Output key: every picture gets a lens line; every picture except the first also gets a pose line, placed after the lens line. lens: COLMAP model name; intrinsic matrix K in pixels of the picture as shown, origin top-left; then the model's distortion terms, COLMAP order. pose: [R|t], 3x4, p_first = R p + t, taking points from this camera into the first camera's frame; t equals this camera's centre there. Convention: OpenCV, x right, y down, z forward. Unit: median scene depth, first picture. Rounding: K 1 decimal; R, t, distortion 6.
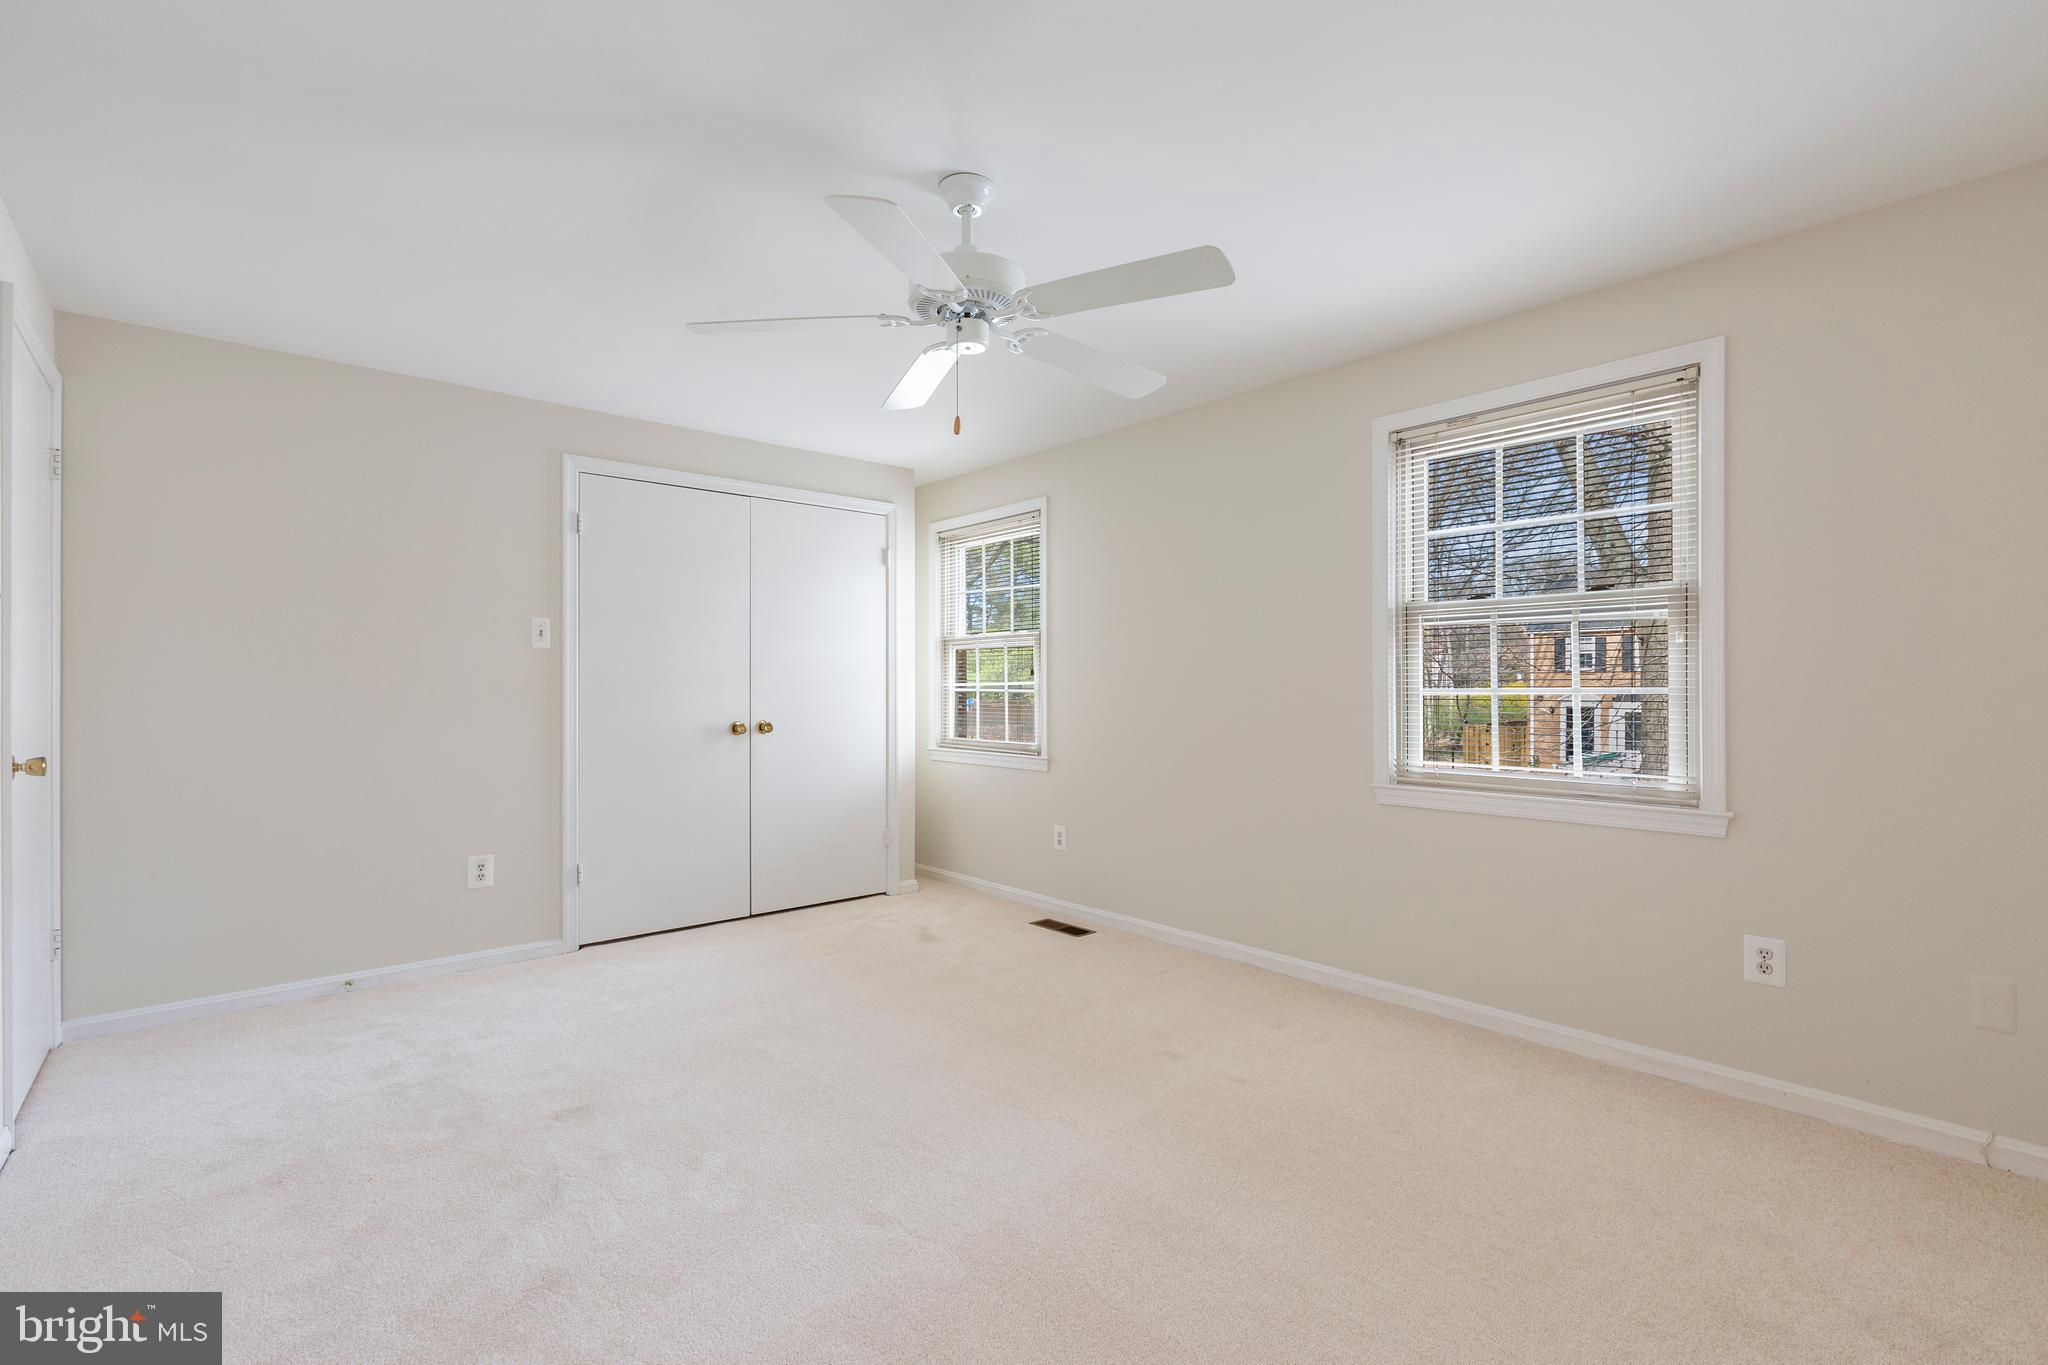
lens RADIAL K [[920.2, 0, 1014.5], [0, 920.2, 686.1], [0, 0, 1]] dist [0.003713, -0.001914]
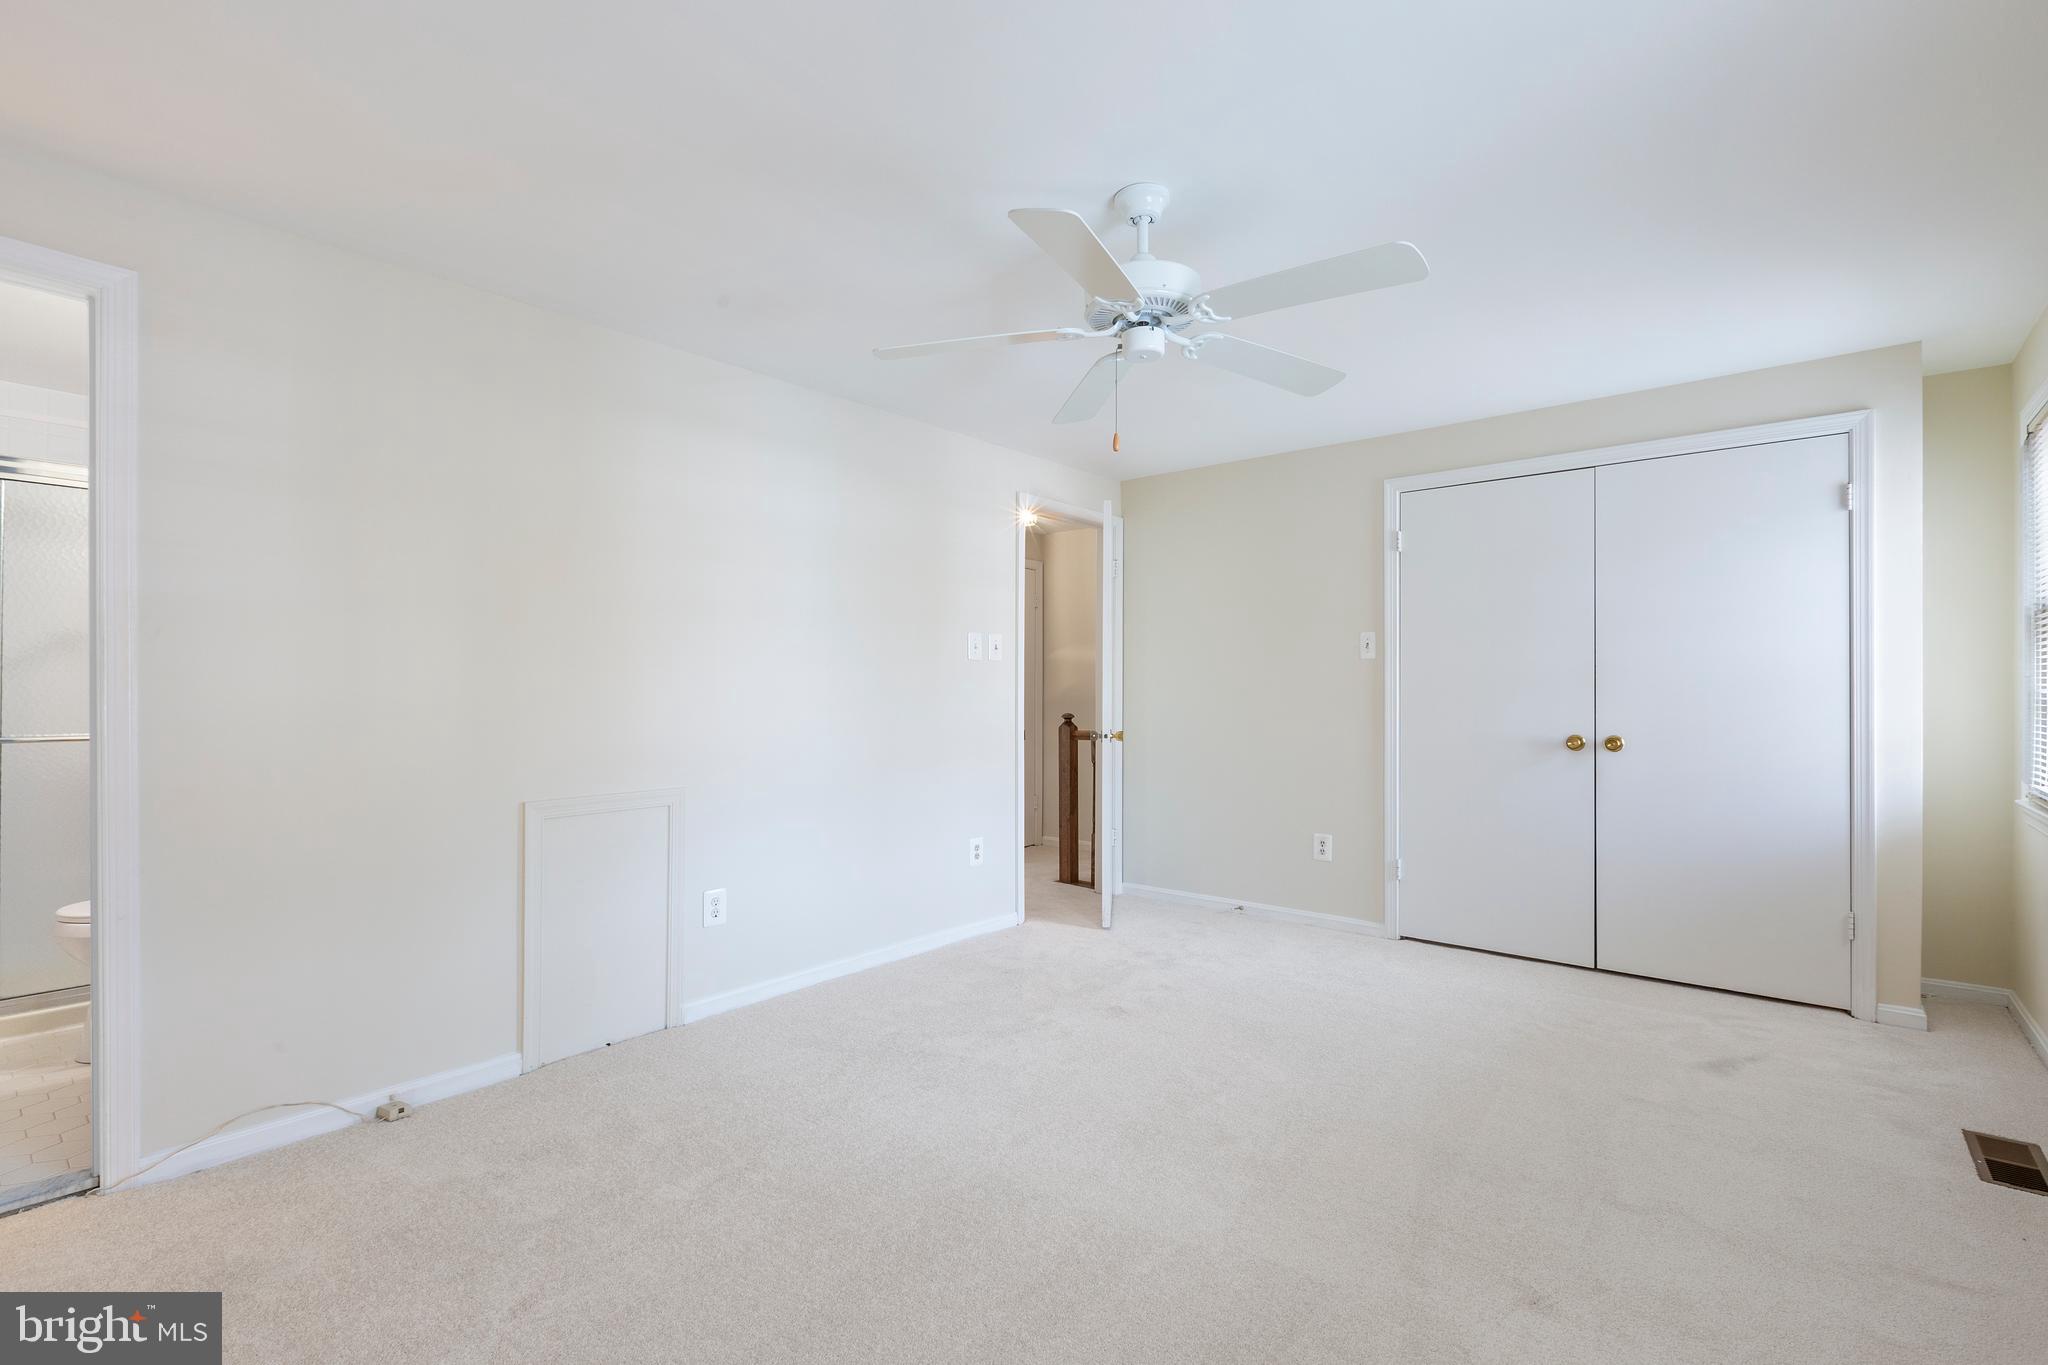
lens RADIAL K [[920.2, 0, 1034.8], [0, 920.2, 686.6], [0, 0, 1]] dist [0.003713, -0.001914]
pose [[0.165163, -0.003882, -0.986259, 0.515484], [-0.000871, 0.999991, -0.004082, -0.002959], [0.986266, 0.001534, 0.165158, 0.408566]]
